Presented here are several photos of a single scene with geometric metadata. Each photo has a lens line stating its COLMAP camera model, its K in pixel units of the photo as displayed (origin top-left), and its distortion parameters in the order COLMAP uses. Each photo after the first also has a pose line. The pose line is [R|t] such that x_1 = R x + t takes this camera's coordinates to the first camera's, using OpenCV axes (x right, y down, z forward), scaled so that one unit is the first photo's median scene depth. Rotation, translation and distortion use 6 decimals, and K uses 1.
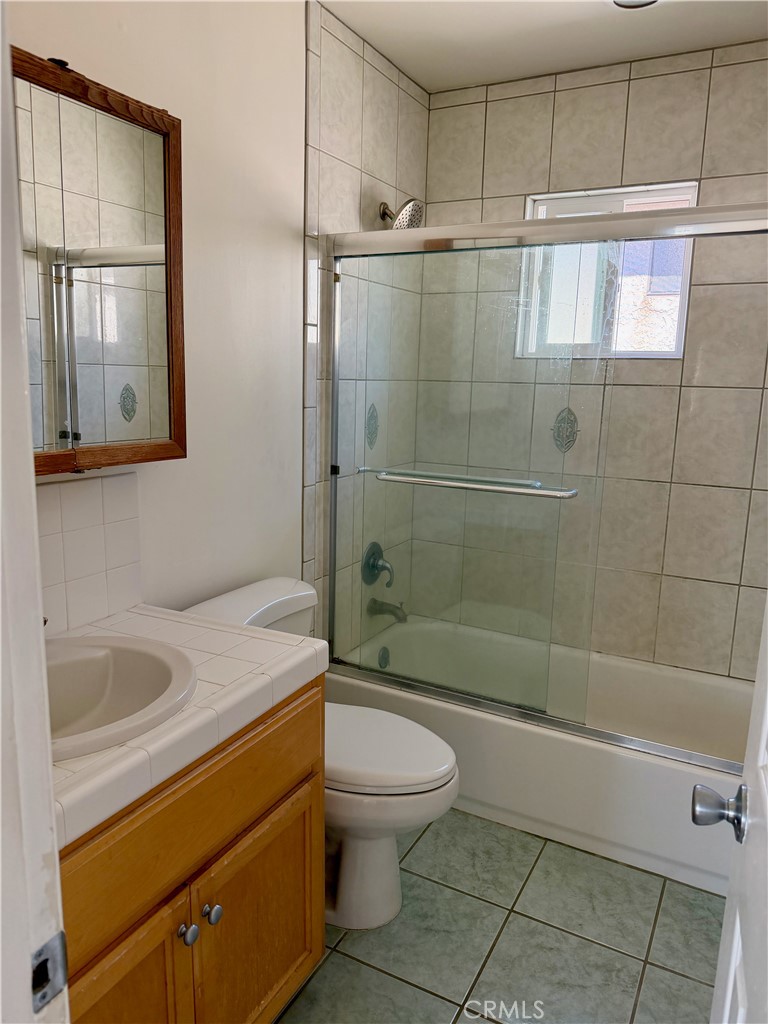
lens RADIAL K [[720.7, 0, 395.5], [0, 720.7, 509.2], [0, 0, 1]] dist [0.102411, -0.156463]
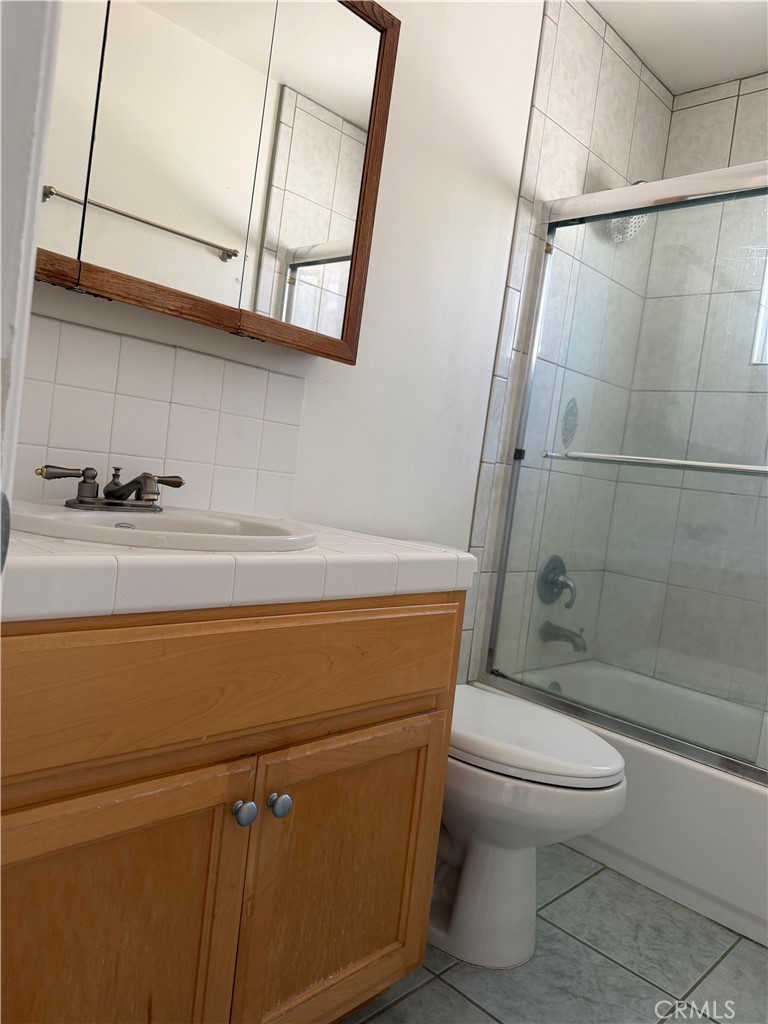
lens RADIAL K [[731.8, 0, 384.0], [0, 731.8, 512.0], [0, 0, 1]] dist [0.047194, -0.075330]
pose [[0.950346, 0.105589, -0.292735, 0.029994], [-0.149388, 0.979996, -0.131497, 0.165015], [0.272995, 0.168699, 0.947109, 0.107790]]
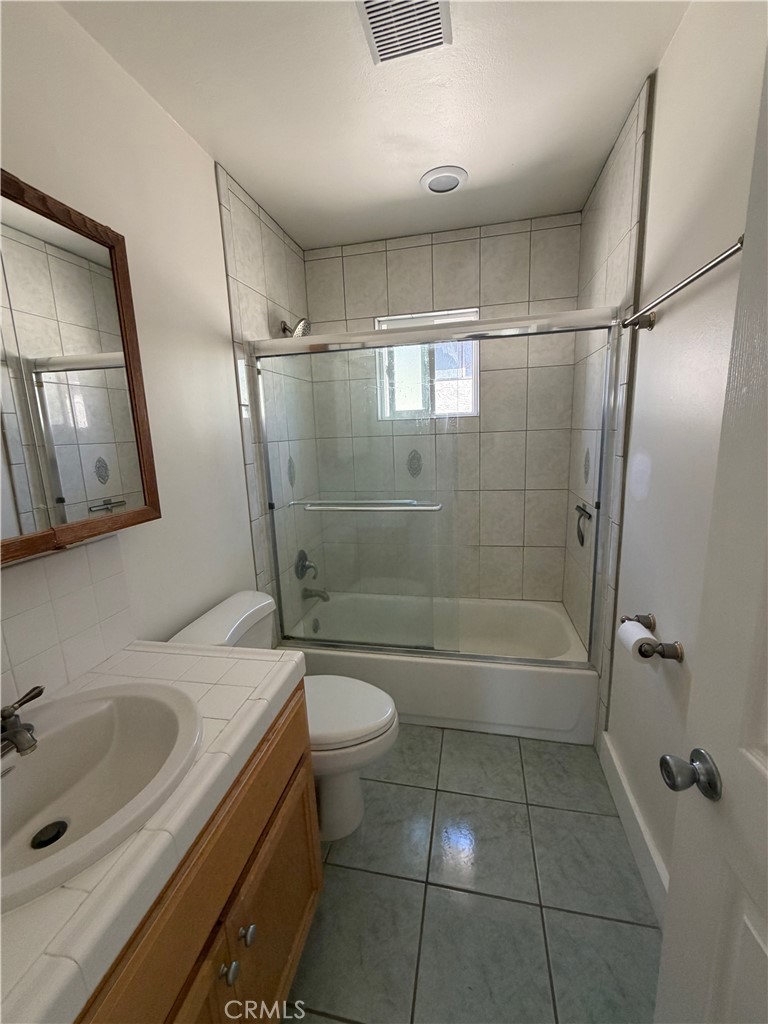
lens RADIAL K [[408.3, 0, 389.2], [0, 408.3, 509.6], [0, 0, 1]] dist [0.002148, 0.000318]
pose [[0.962301, -0.112895, 0.247450, -0.062149], [0.111428, 0.993572, 0.019972, -0.039101], [-0.248114, 0.008354, 0.968695, 0.168975]]
